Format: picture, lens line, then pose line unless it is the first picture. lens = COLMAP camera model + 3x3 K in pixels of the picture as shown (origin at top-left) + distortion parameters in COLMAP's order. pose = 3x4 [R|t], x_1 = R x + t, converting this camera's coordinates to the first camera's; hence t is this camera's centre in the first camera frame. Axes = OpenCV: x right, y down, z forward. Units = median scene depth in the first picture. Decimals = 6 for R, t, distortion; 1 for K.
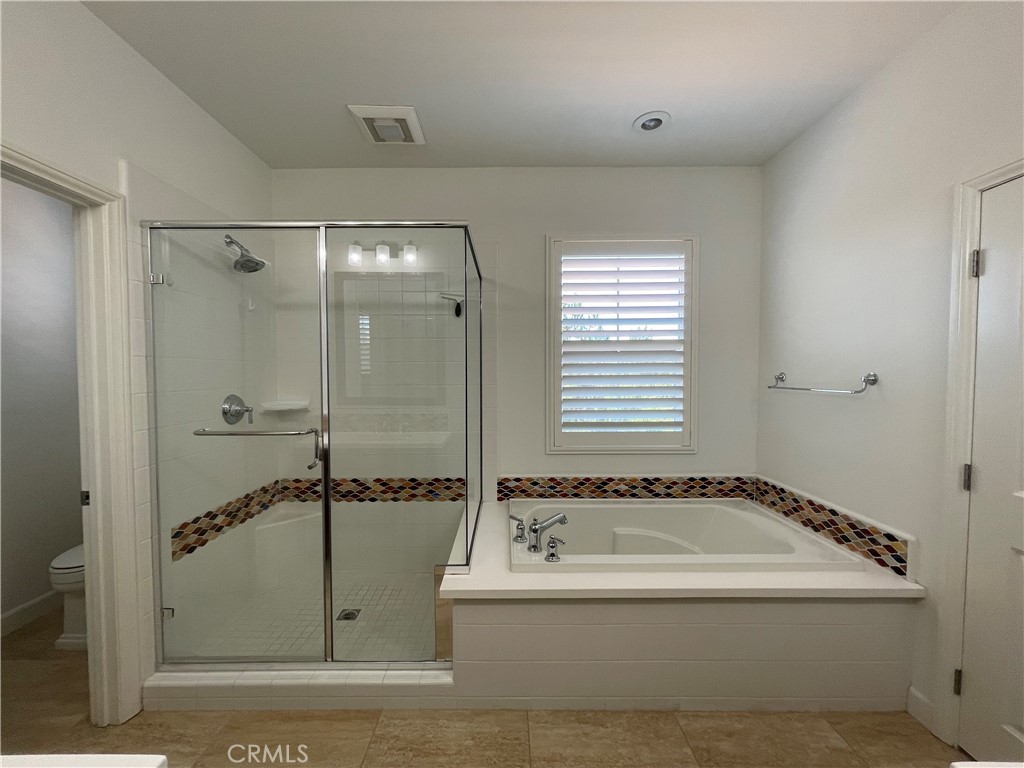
lens RADIAL K [[416.9, 0, 496.9], [0, 416.9, 389.0], [0, 0, 1]] dist [0.010364, -0.001616]
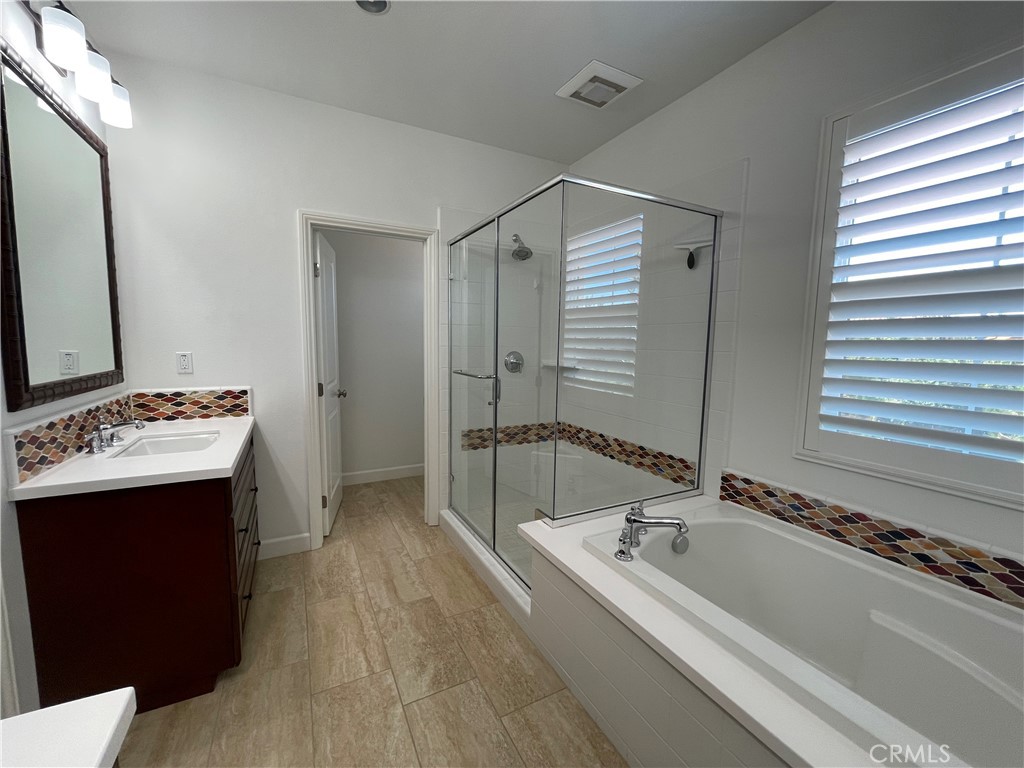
lens RADIAL K [[416.9, 0, 503.1], [0, 416.9, 385.7], [0, 0, 1]] dist [0.010364, -0.001616]
pose [[0.454577, 0.103576, -0.884665, 0.494091], [-0.046321, 0.994621, 0.092648, 0.000593], [0.889502, -0.001137, 0.456930, 0.276215]]
